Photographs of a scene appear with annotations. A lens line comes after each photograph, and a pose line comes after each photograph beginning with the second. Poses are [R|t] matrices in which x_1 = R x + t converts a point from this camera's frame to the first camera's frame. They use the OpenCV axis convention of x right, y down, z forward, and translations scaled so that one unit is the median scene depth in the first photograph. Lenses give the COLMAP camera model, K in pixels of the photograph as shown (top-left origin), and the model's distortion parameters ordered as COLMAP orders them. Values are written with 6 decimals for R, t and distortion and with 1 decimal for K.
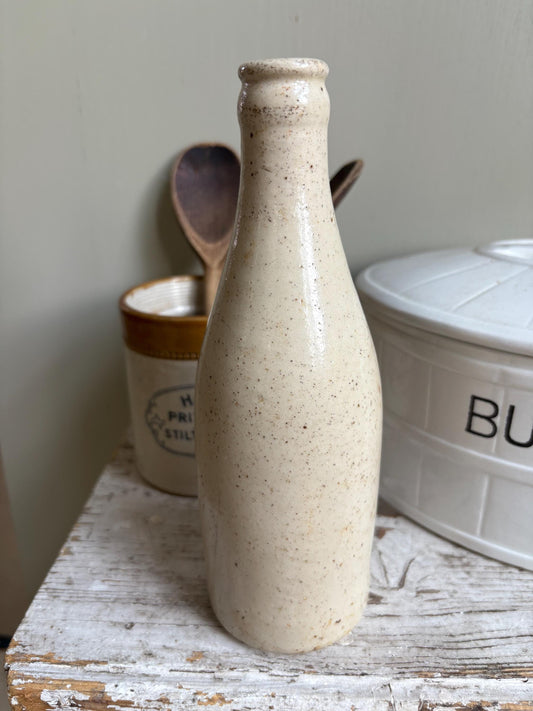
lens RADIAL K [[565.9, 0, 254.5], [0, 565.9, 354.8], [0, 0, 1]] dist [0.008026, -0.066237]
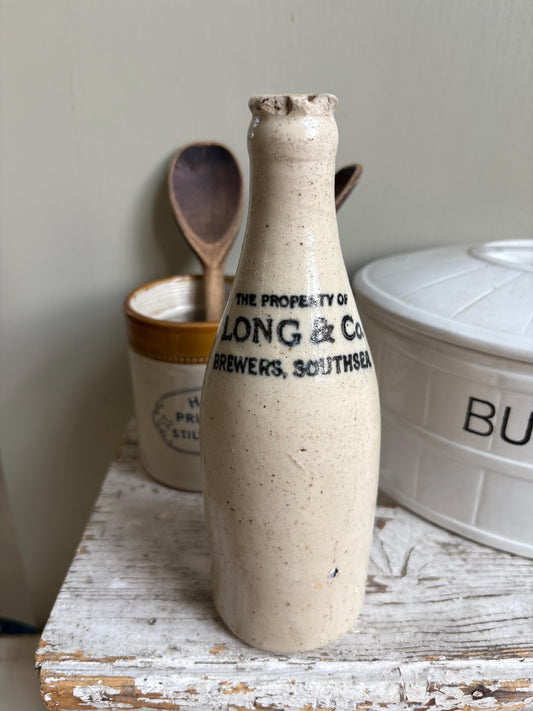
lens RADIAL K [[565.9, 0, 249.5], [0, 565.9, 356.1], [0, 0, 1]] dist [0.008026, -0.066237]
pose [[0.998966, -0.016522, 0.042357, -0.075446], [0.014374, 0.998619, 0.050530, -0.066615], [-0.043134, -0.049869, 0.997824, -0.038090]]
